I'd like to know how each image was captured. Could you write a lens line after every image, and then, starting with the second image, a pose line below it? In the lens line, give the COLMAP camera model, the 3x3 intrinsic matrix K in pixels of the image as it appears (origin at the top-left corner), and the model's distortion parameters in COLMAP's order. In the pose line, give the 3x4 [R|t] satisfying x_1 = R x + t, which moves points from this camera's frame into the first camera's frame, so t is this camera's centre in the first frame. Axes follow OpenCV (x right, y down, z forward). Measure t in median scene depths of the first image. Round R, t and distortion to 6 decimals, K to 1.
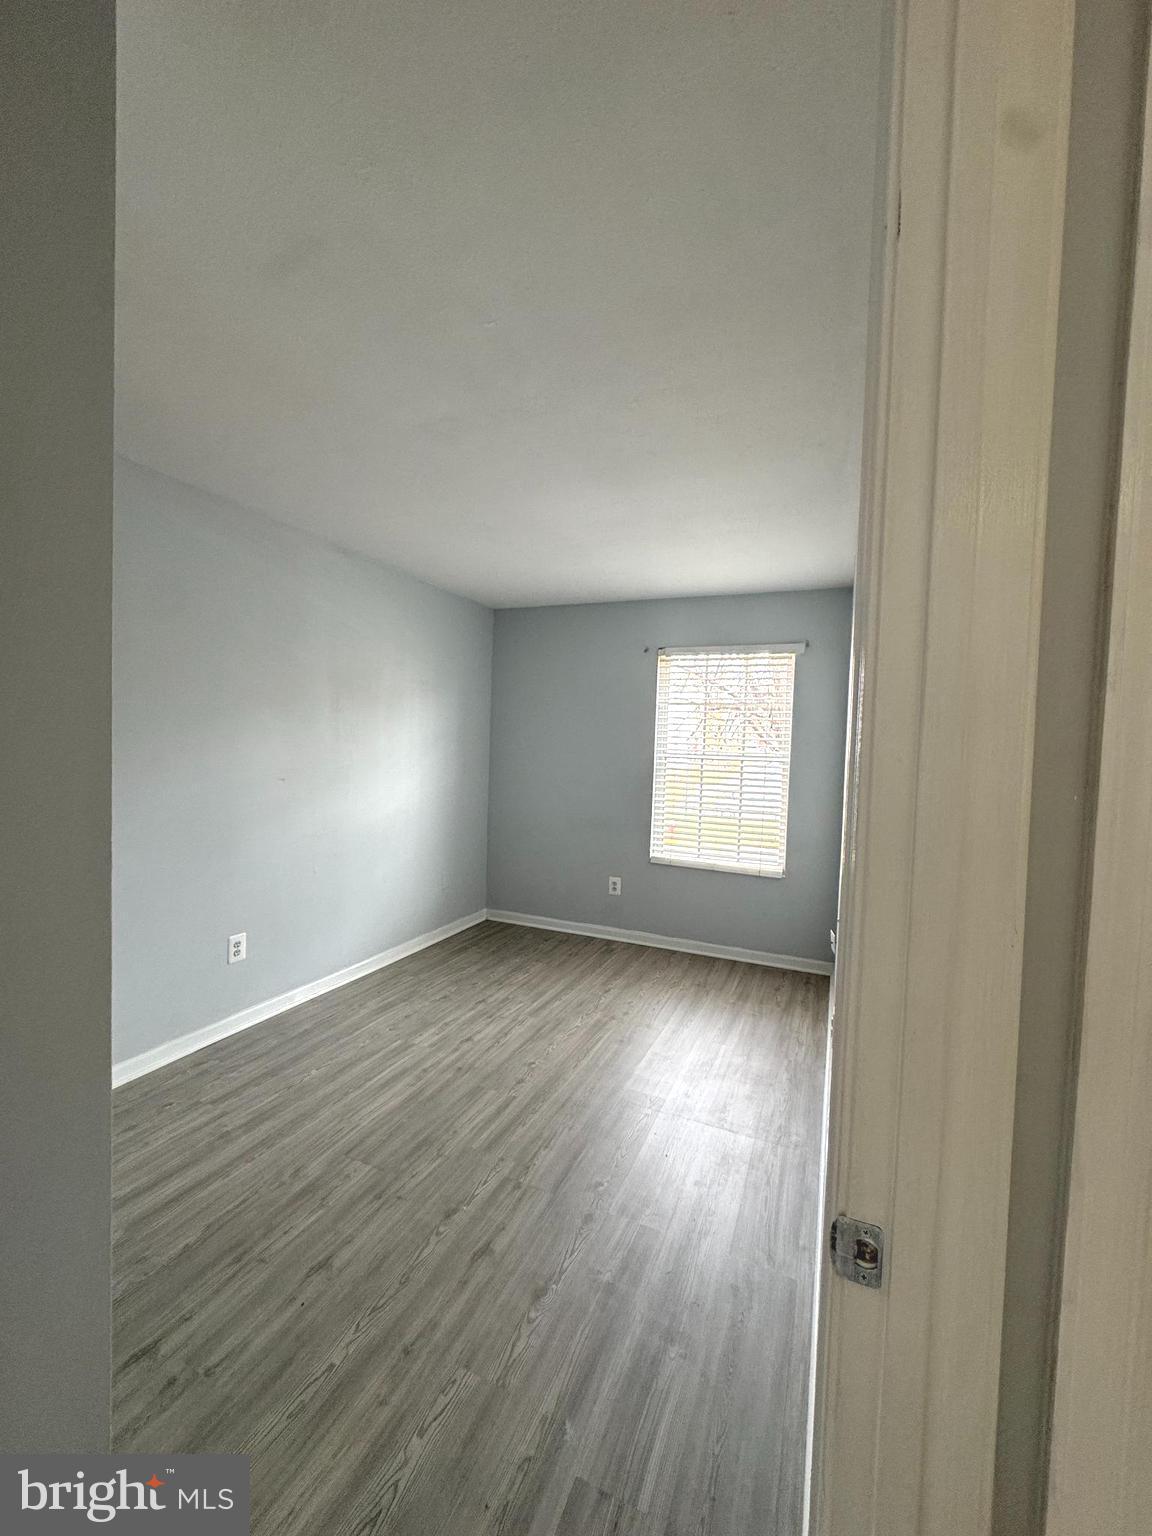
lens RADIAL K [[610.6, 0, 581.3], [0, 610.6, 764.3], [0, 0, 1]] dist [-0.003011, -0.000323]
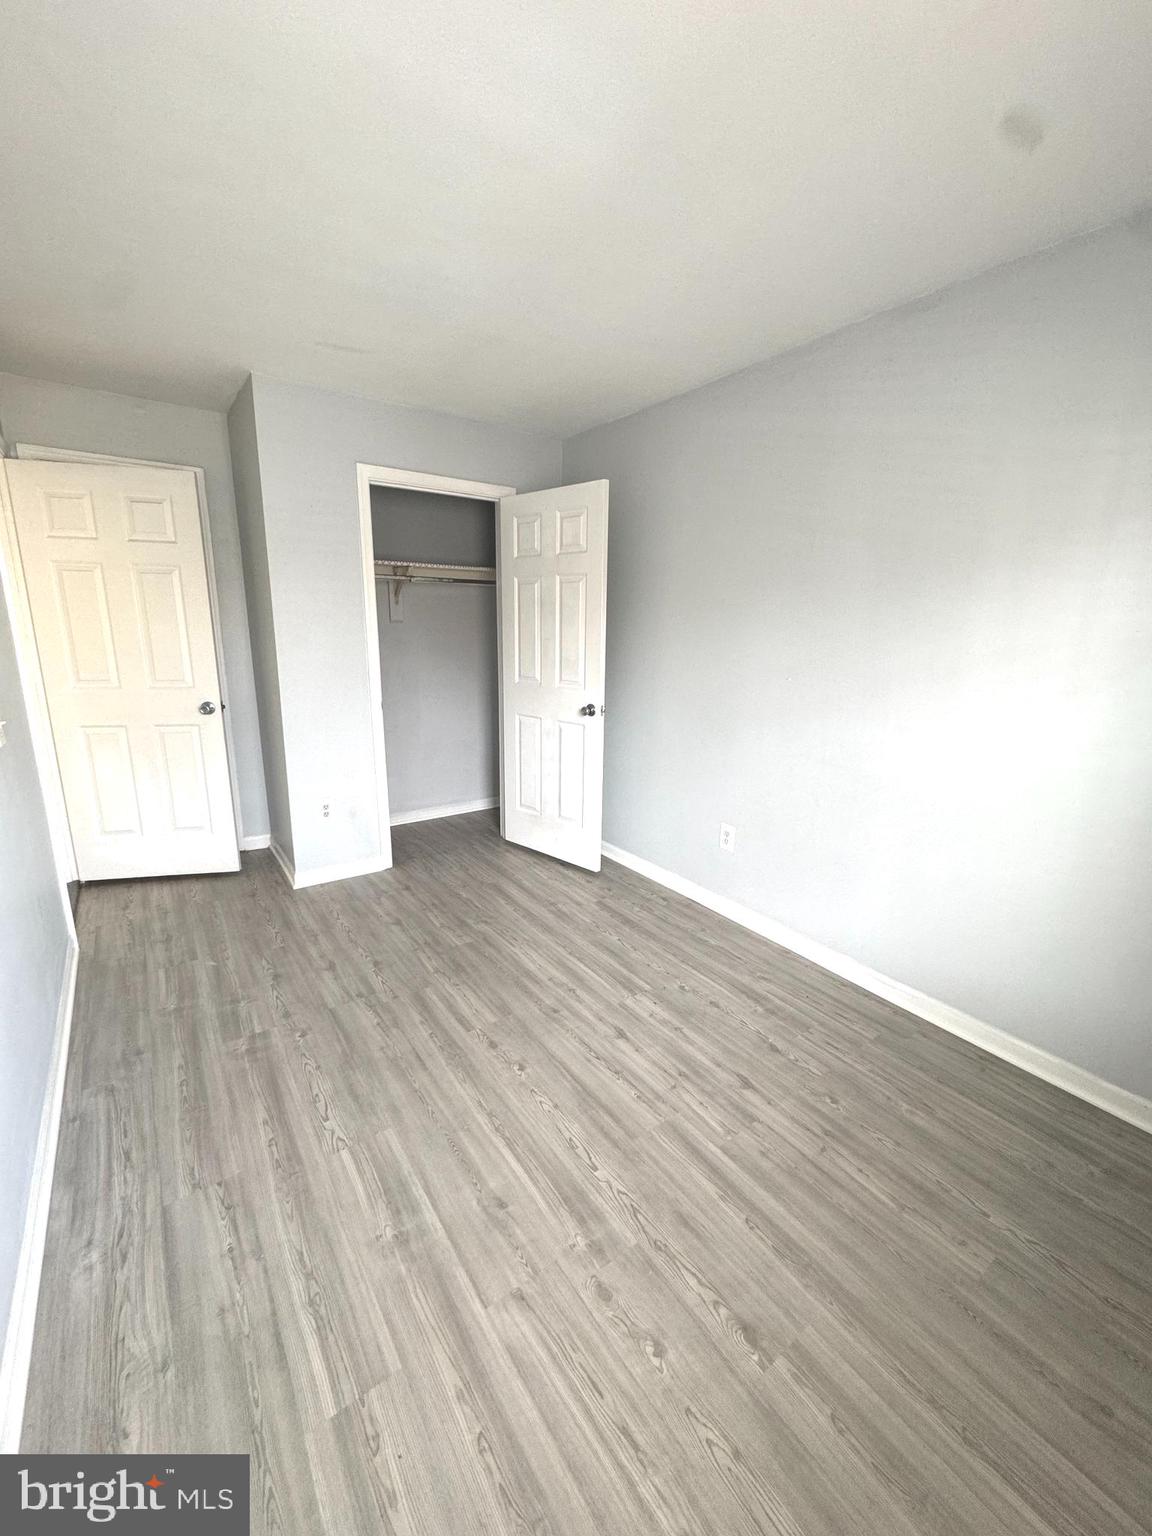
lens RADIAL K [[610.6, 0, 573.8], [0, 610.6, 752.6], [0, 0, 1]] dist [-0.003011, -0.000323]
pose [[-0.515604, 0.137977, -0.845645, 0.444613], [-0.059341, 0.978829, 0.195888, -0.027804], [0.854770, 0.151182, -0.496501, 1.330053]]
